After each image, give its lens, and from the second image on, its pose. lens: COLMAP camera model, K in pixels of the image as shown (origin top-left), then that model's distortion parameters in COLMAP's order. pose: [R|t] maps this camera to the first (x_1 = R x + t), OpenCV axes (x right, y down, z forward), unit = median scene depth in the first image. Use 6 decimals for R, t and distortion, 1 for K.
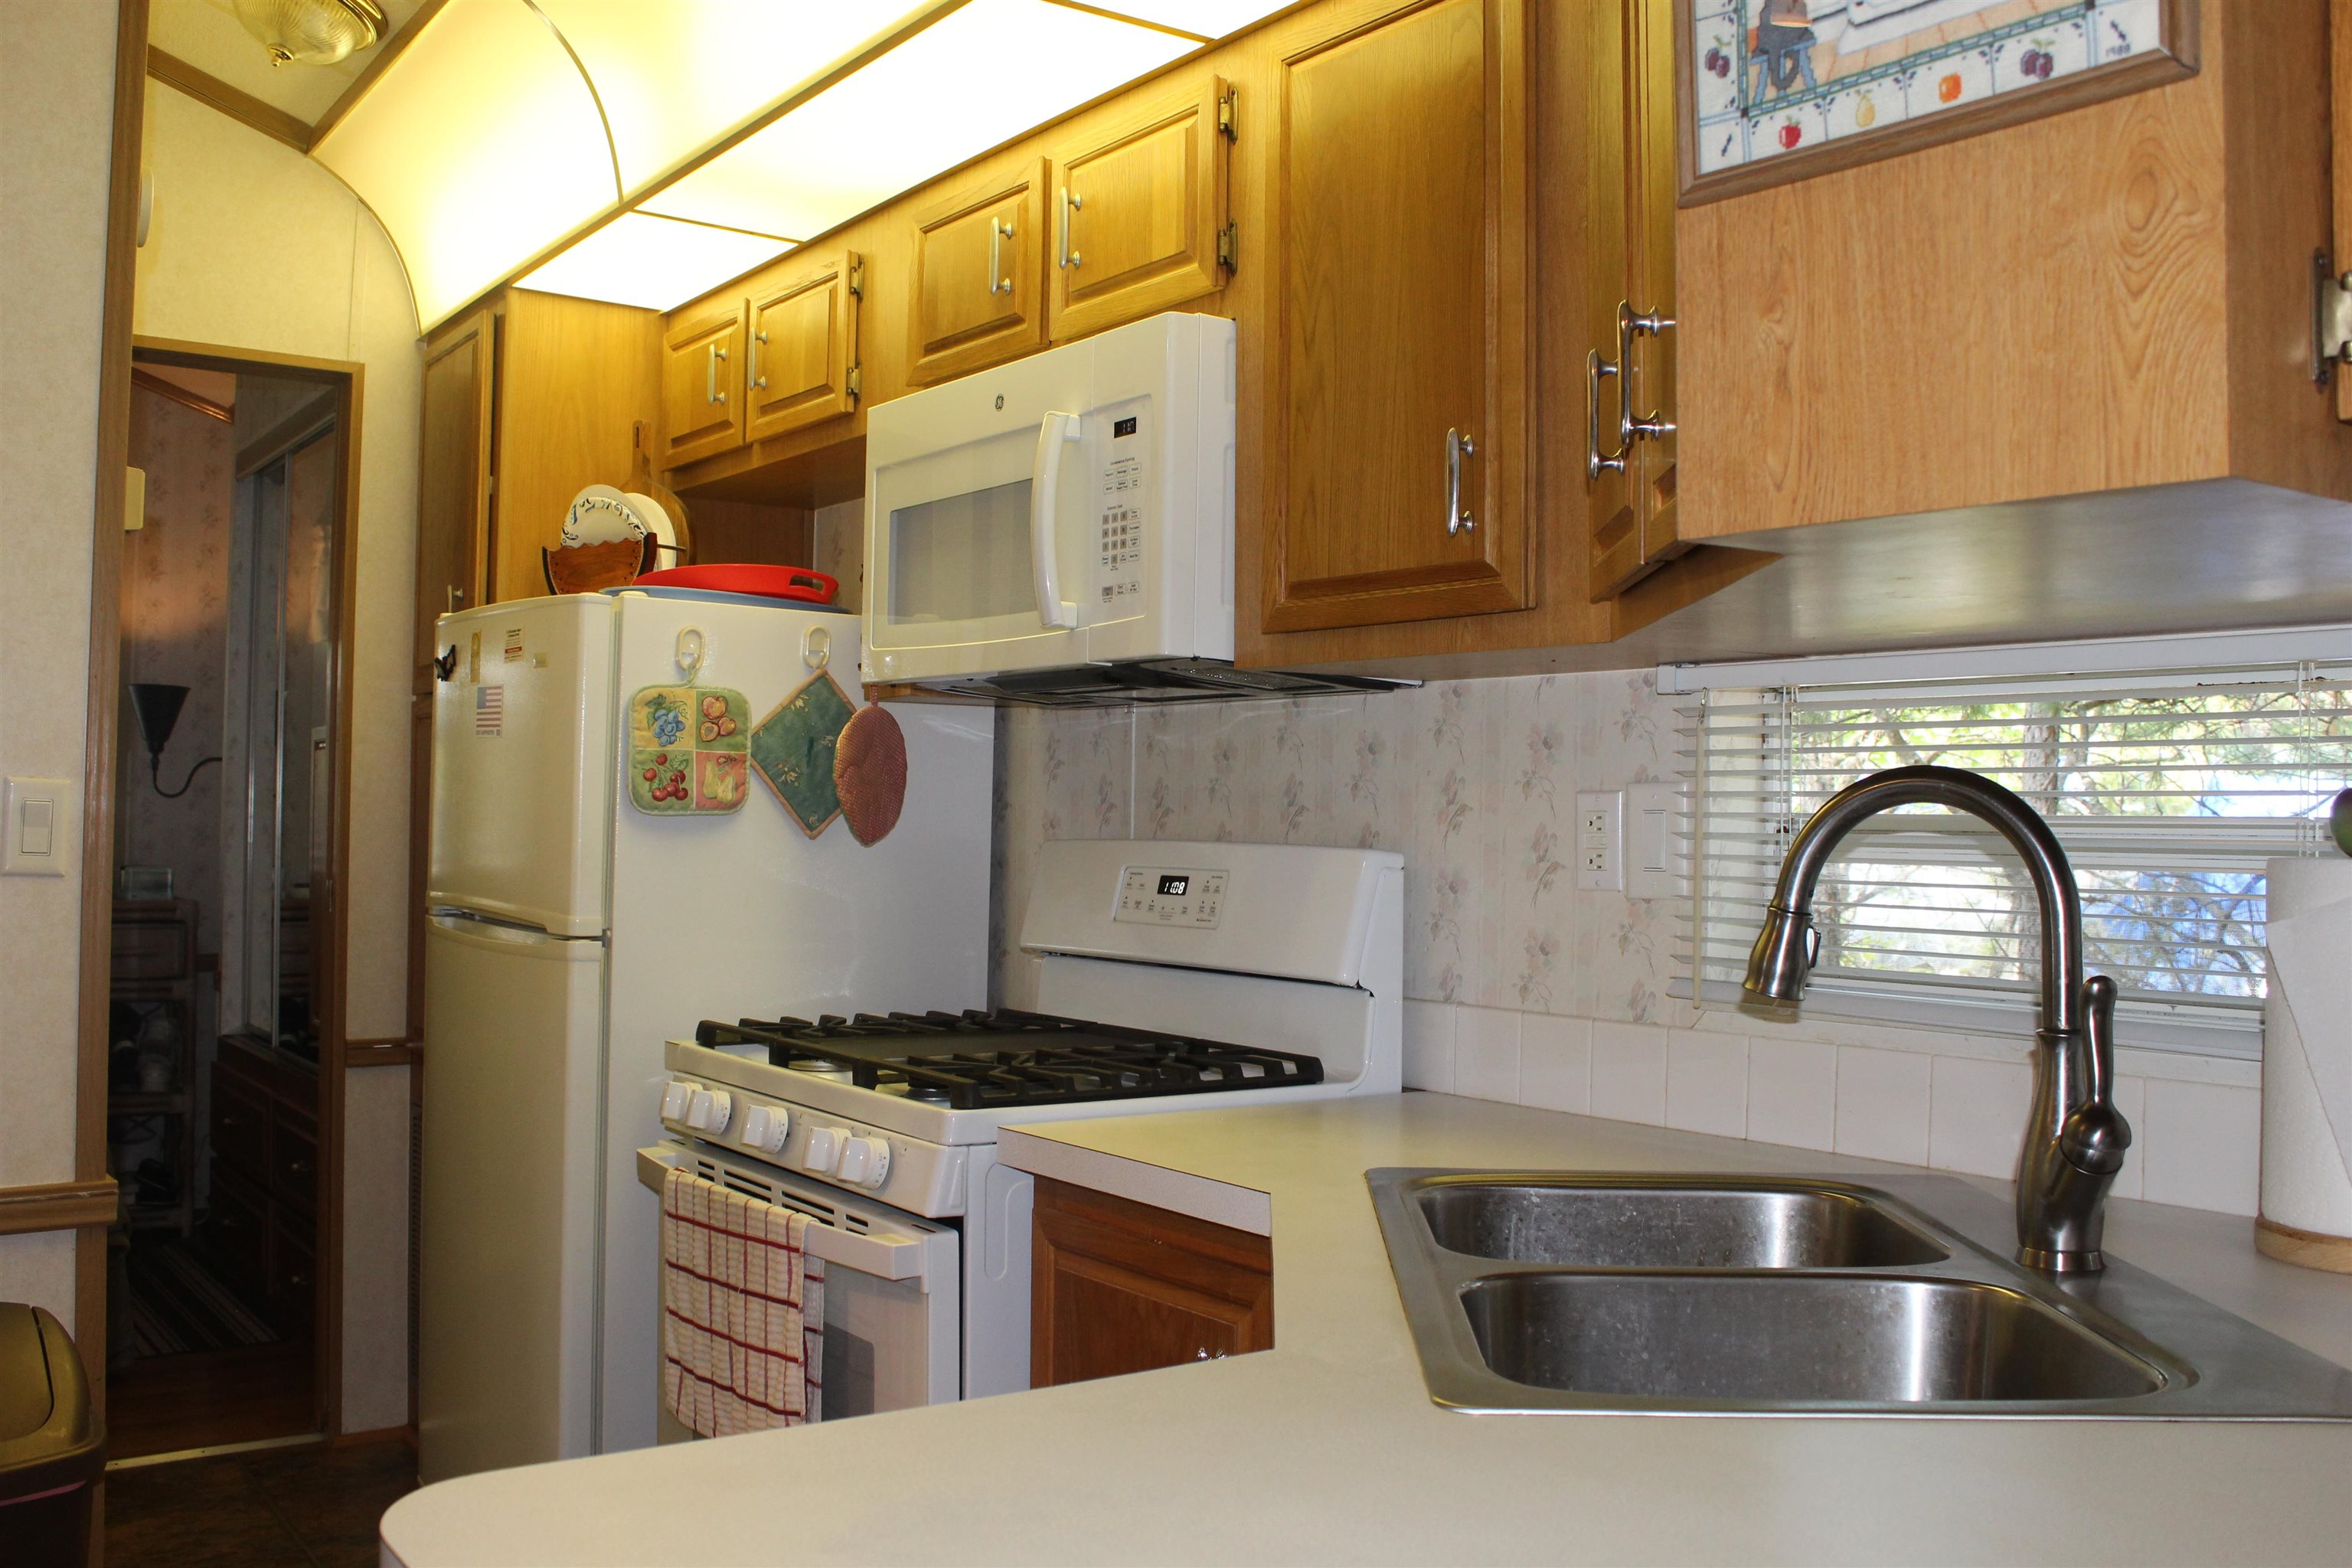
lens RADIAL K [[2100.6, 0, 1170.7], [0, 2100.6, 775.9], [0, 0, 1]] dist [-0.126353, 0.051653]
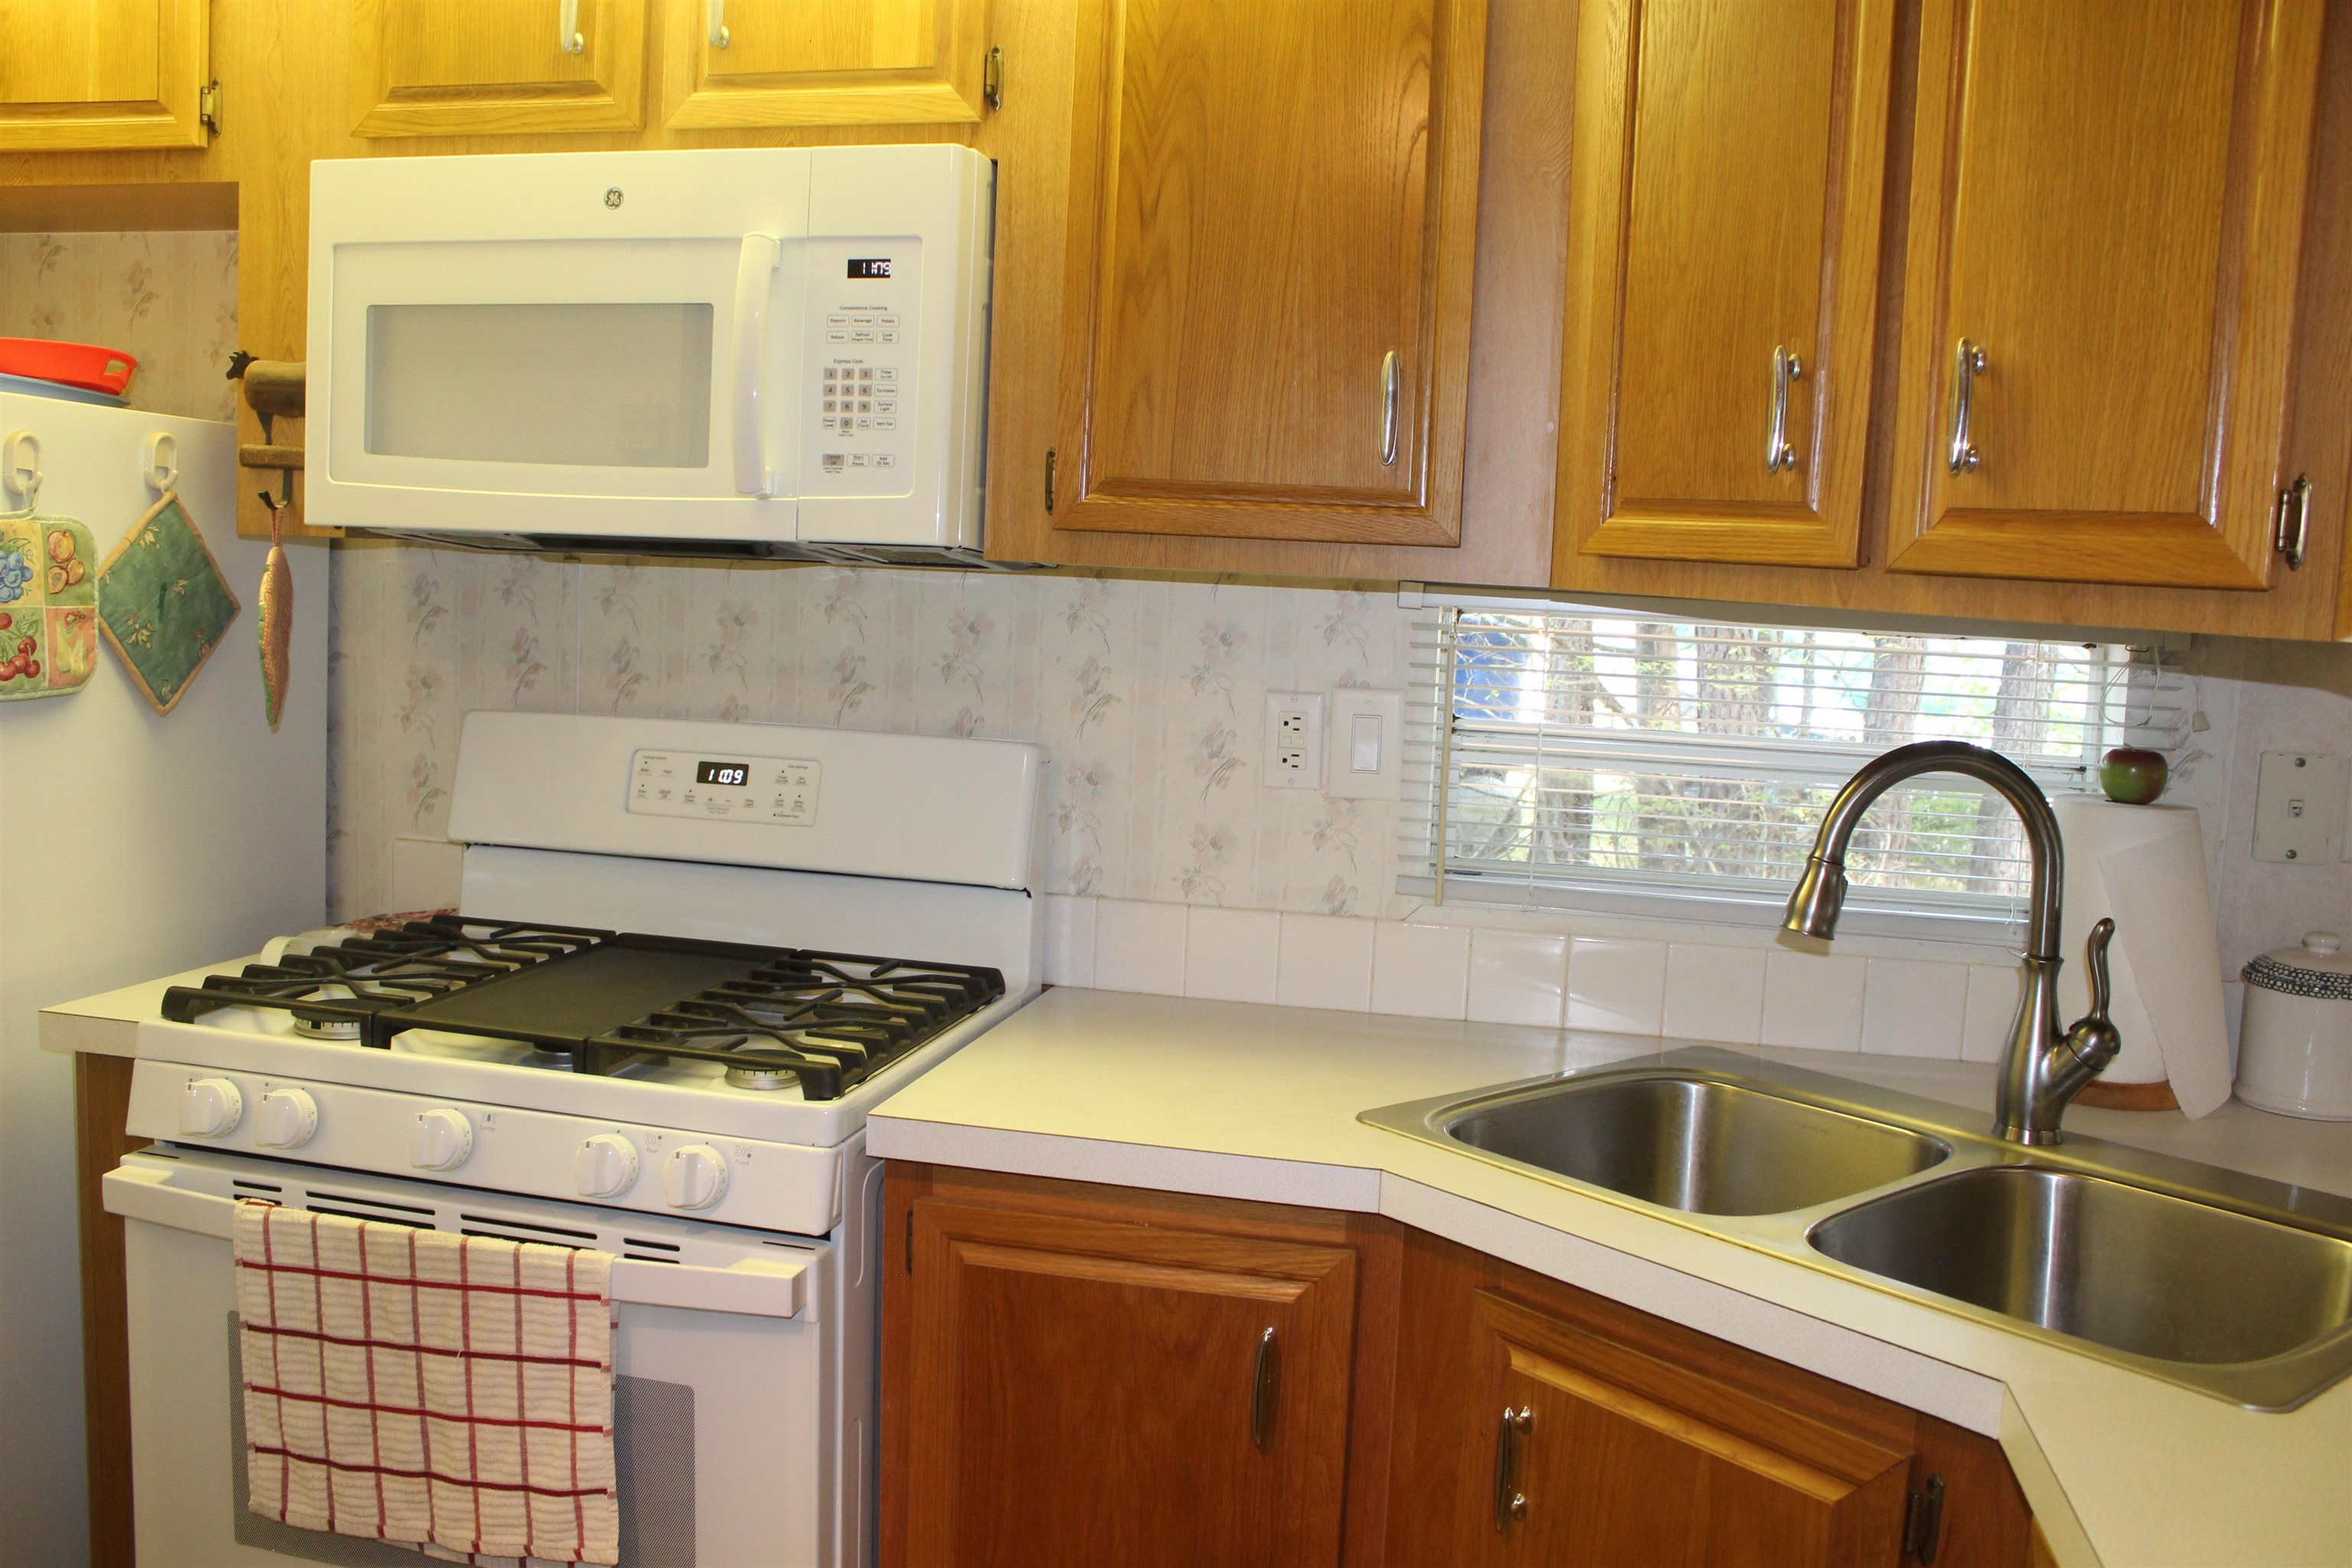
lens RADIAL K [[1947.6, 0, 1171.9], [0, 1947.6, 782.5], [0, 0, 1]] dist [-0.161729, 0.135945]
pose [[0.746940, -0.051751, 0.662874, -0.449621], [-0.046544, 0.990451, 0.129772, -0.066110], [-0.663260, -0.127785, 0.737399, 0.315796]]
